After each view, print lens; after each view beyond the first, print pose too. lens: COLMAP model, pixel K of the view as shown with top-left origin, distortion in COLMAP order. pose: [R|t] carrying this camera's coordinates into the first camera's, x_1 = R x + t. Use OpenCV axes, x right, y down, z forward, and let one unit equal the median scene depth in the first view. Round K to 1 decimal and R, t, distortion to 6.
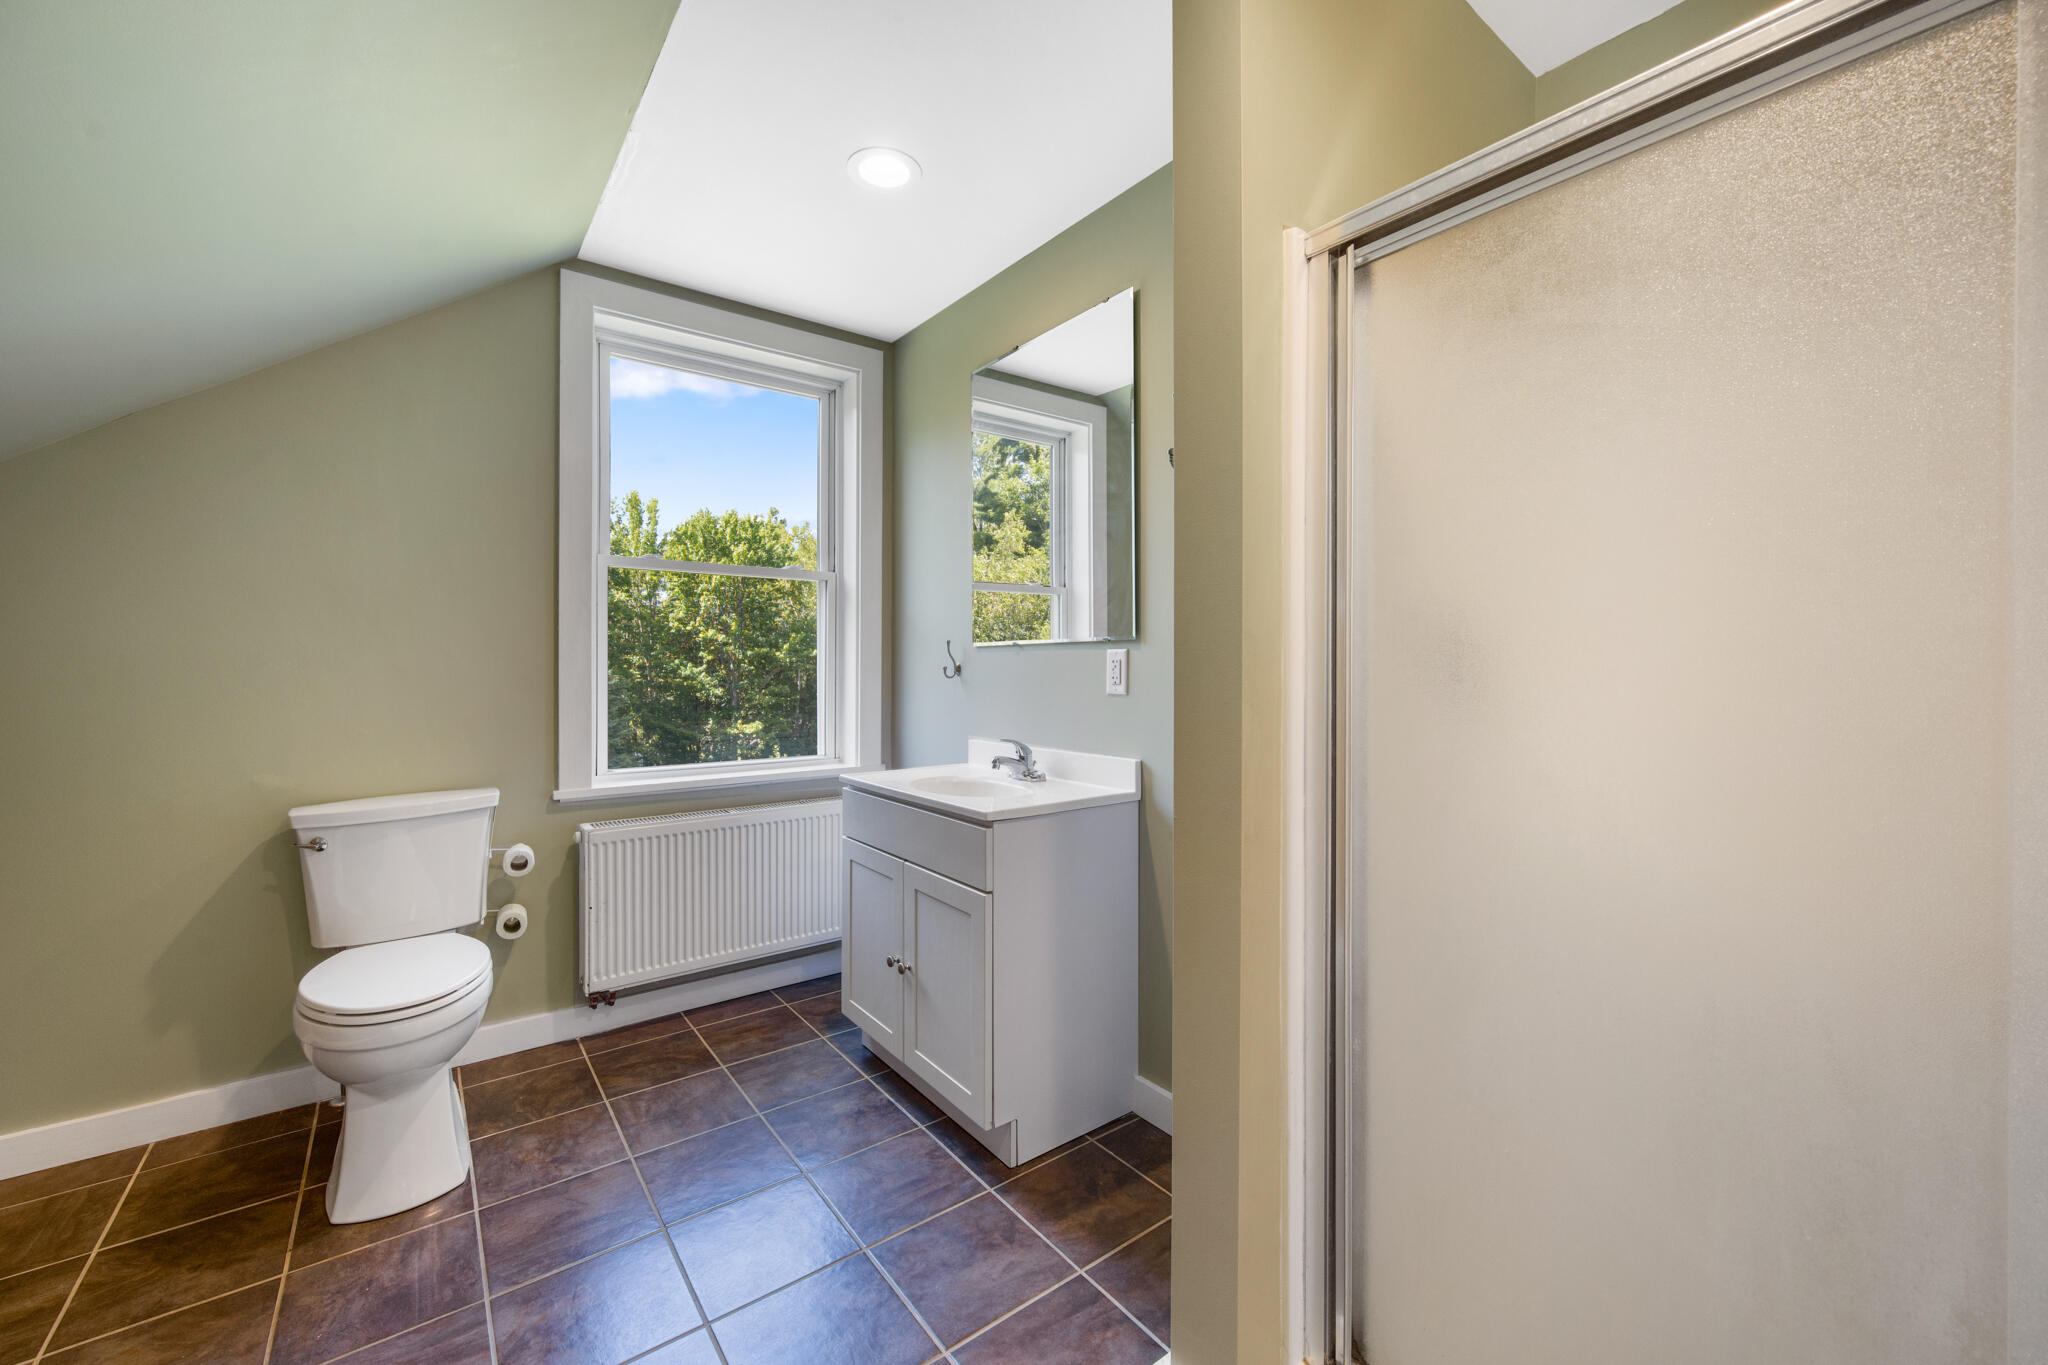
lens RADIAL K [[814.2, 0, 1033.5], [0, 814.2, 667.5], [0, 0, 1]] dist [0.000349, 0.000193]
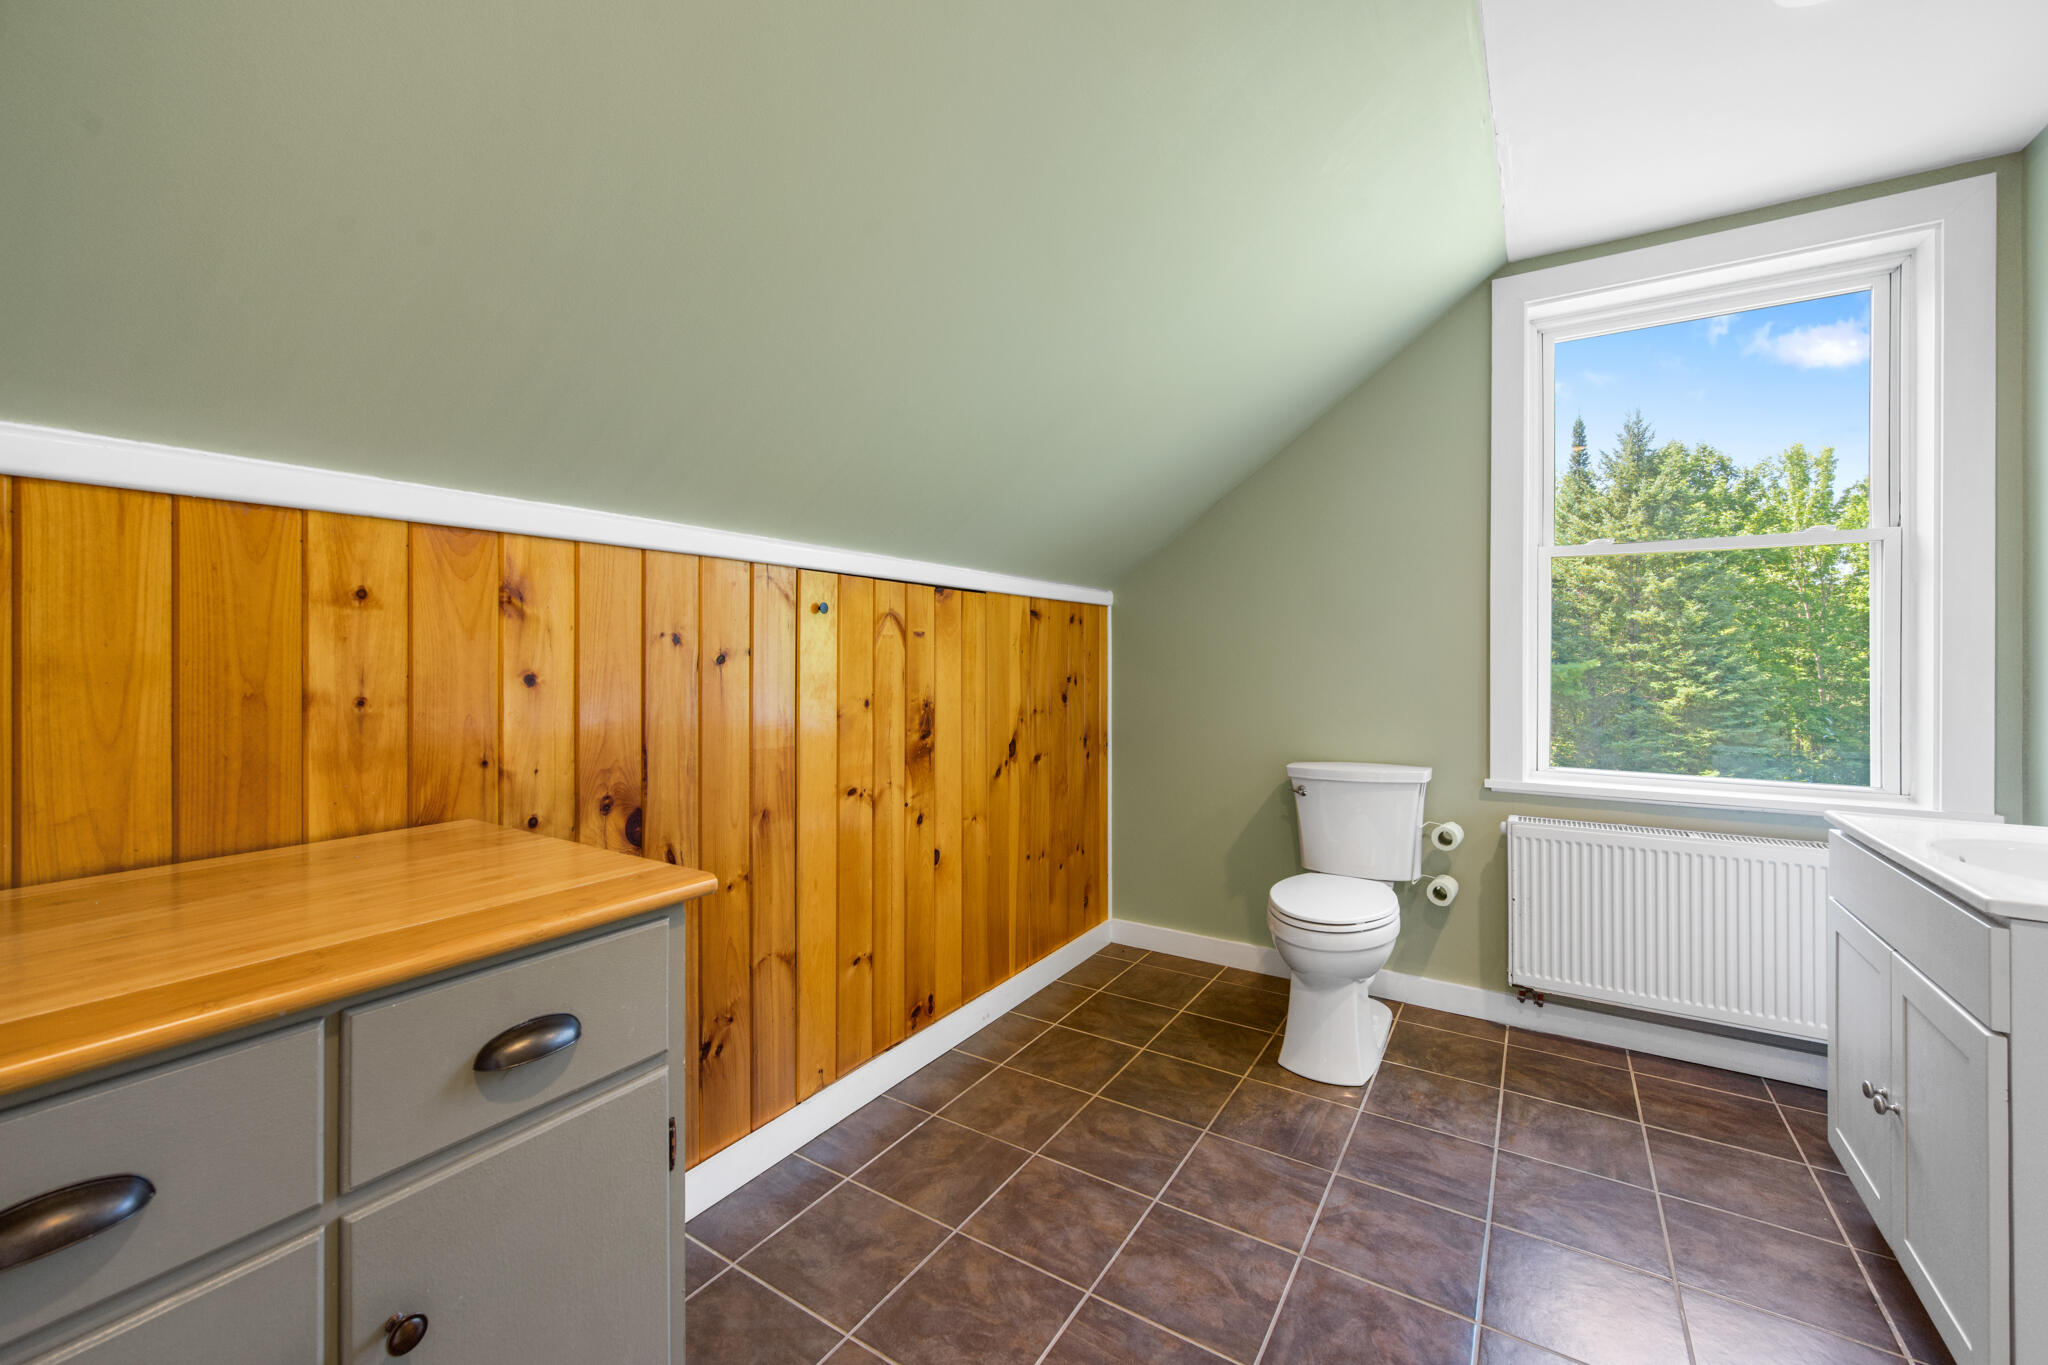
lens RADIAL K [[821.9, 0, 1020.7], [0, 821.9, 650.0], [0, 0, 1]] dist [-0.001186, -0.000002]
pose [[0.339161, -0.007956, -0.940695, 0.220958], [-0.005437, 0.999931, -0.010417, -0.000253], [0.940713, 0.008648, 0.339094, 0.080116]]
